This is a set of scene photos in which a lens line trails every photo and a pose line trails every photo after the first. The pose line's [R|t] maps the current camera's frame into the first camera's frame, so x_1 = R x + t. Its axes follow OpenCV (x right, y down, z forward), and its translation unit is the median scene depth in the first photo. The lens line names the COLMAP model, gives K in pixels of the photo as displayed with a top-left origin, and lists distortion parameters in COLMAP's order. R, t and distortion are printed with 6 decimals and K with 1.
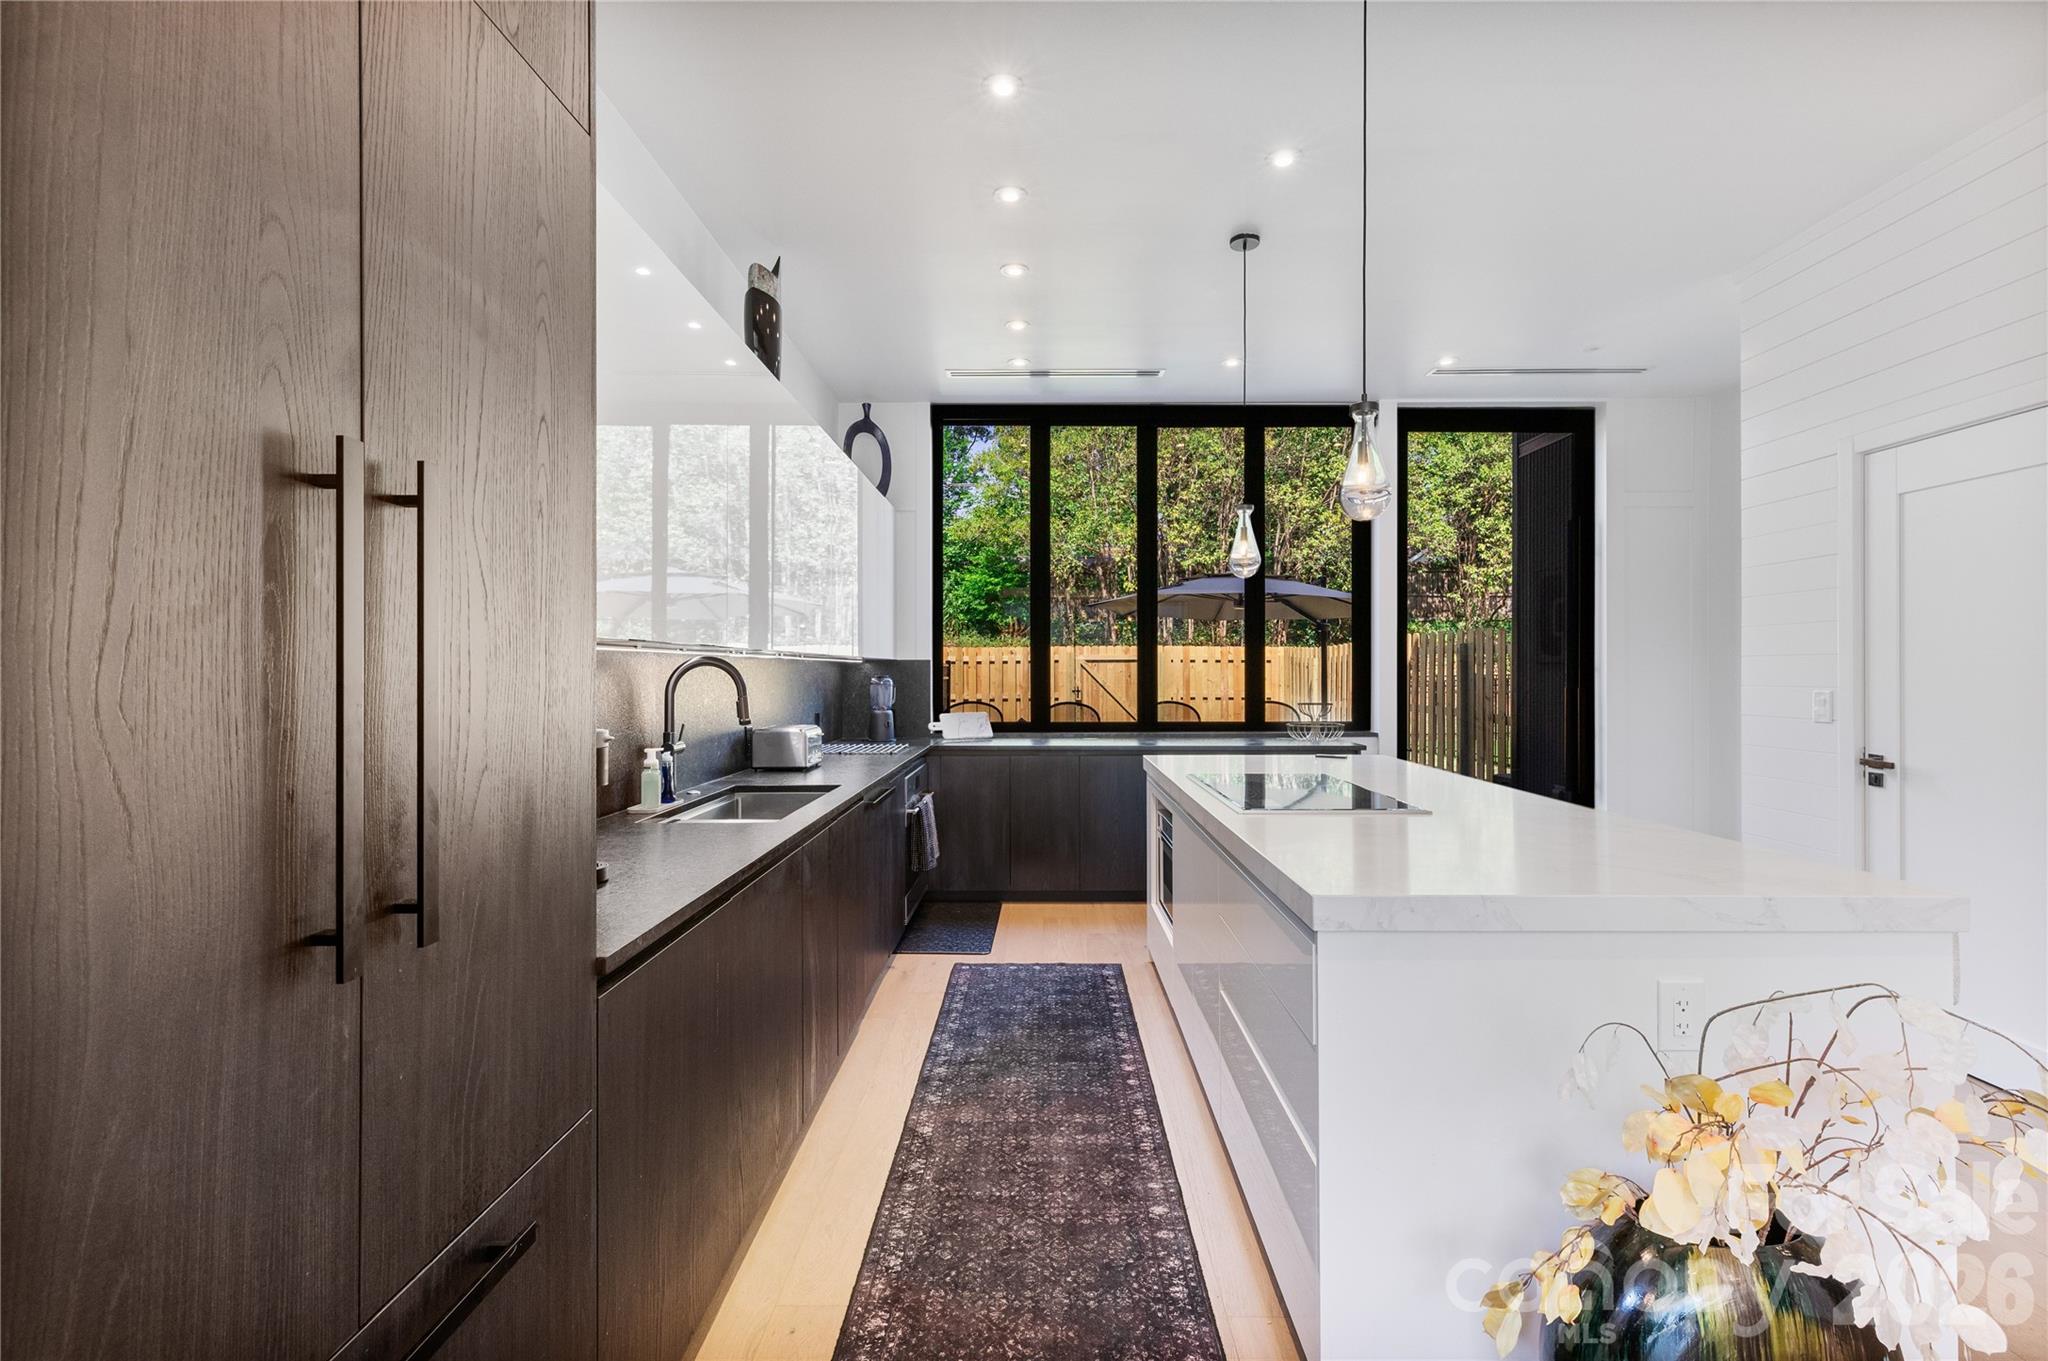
lens RADIAL K [[922.9, 0, 1029.7], [0, 922.9, 666.2], [0, 0, 1]] dist [0.004562, 0.000275]
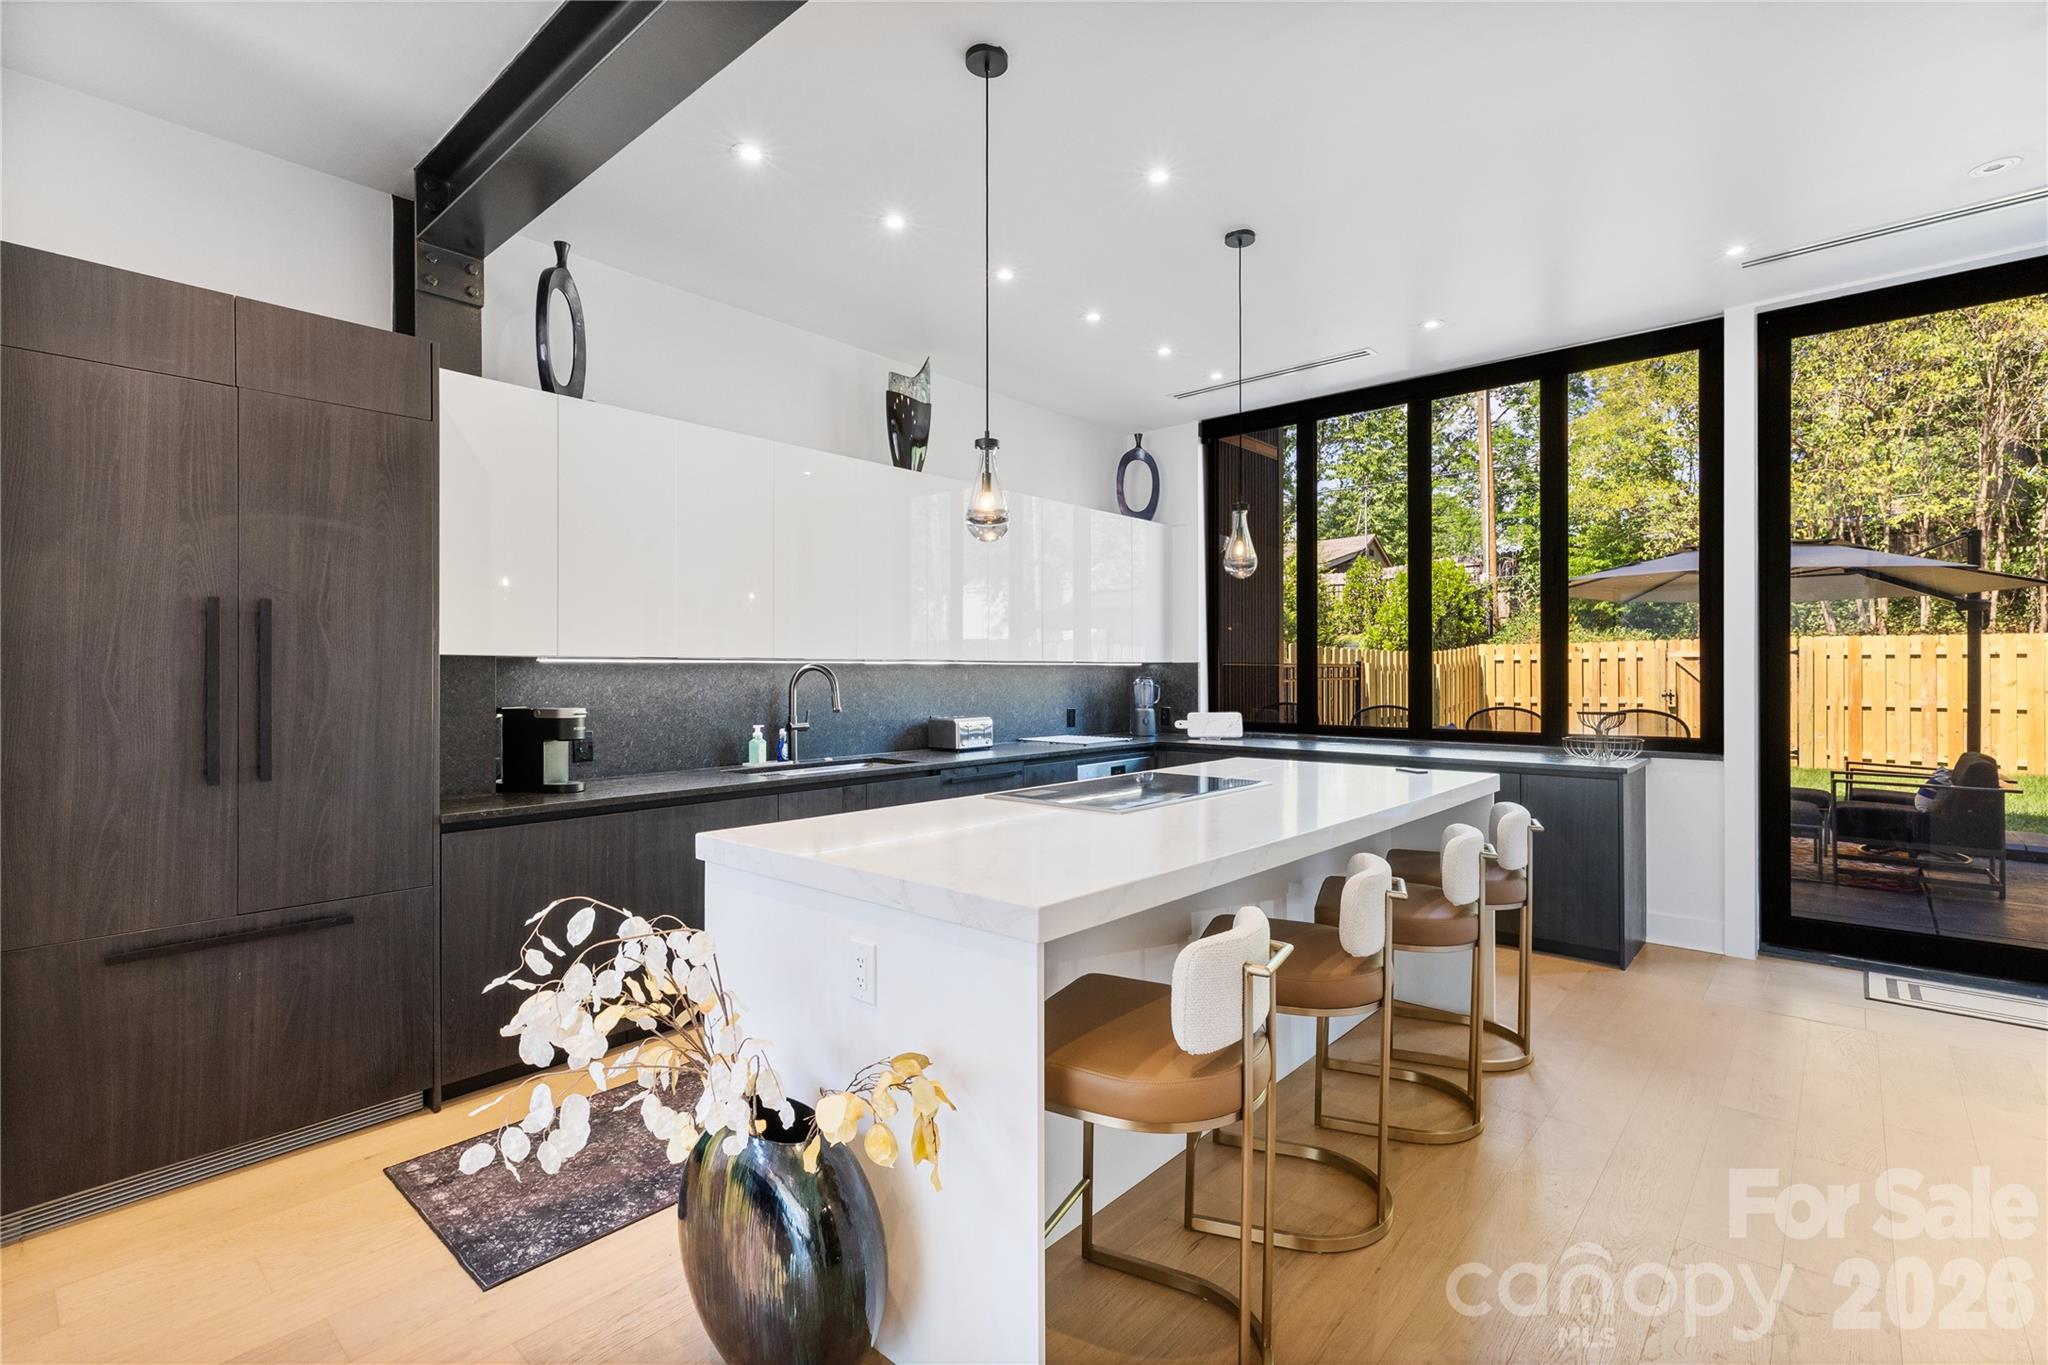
lens RADIAL K [[922.9, 0, 1029.7], [0, 922.9, 668.2], [0, 0, 1]] dist [0.004562, 0.000275]
pose [[0.757268, -0.006133, -0.653075, 0.450133], [0.007117, 0.999974, -0.001138, -0.001040], [0.653065, -0.003786, 0.757292, 0.068450]]
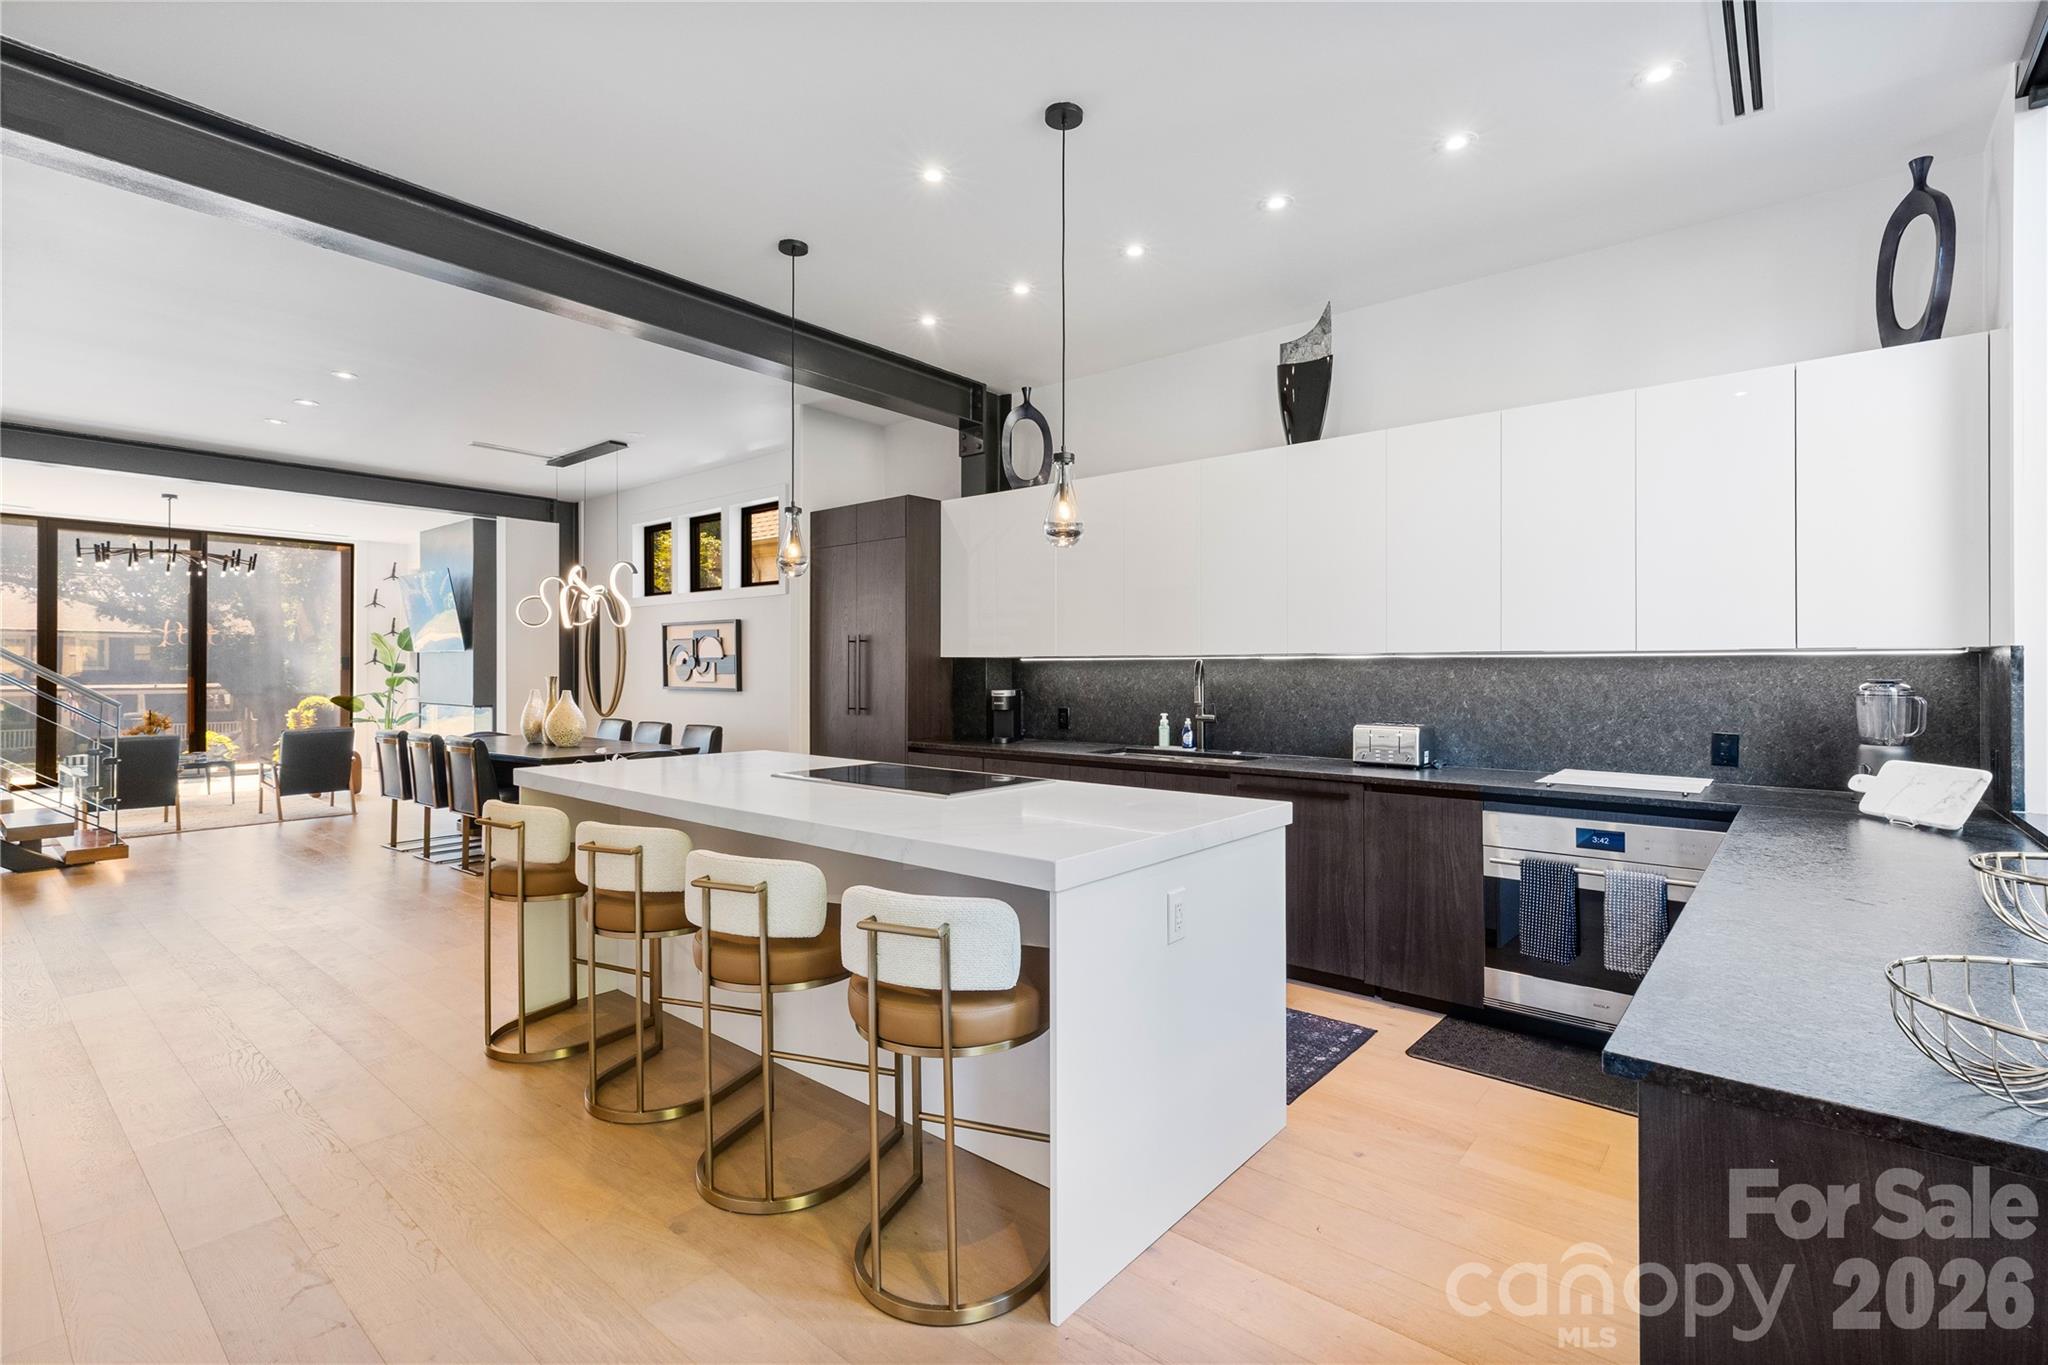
lens RADIAL K [[922.9, 0, 1029.7], [0, 922.9, 668.2], [0, 0, 1]] dist [0.004562, 0.000275]
pose [[-0.630860, -0.002761, -0.775892, 0.546044], [0.002630, 0.999980, -0.005696, 0.005003], [0.775892, -0.005634, -0.630841, 0.937779]]
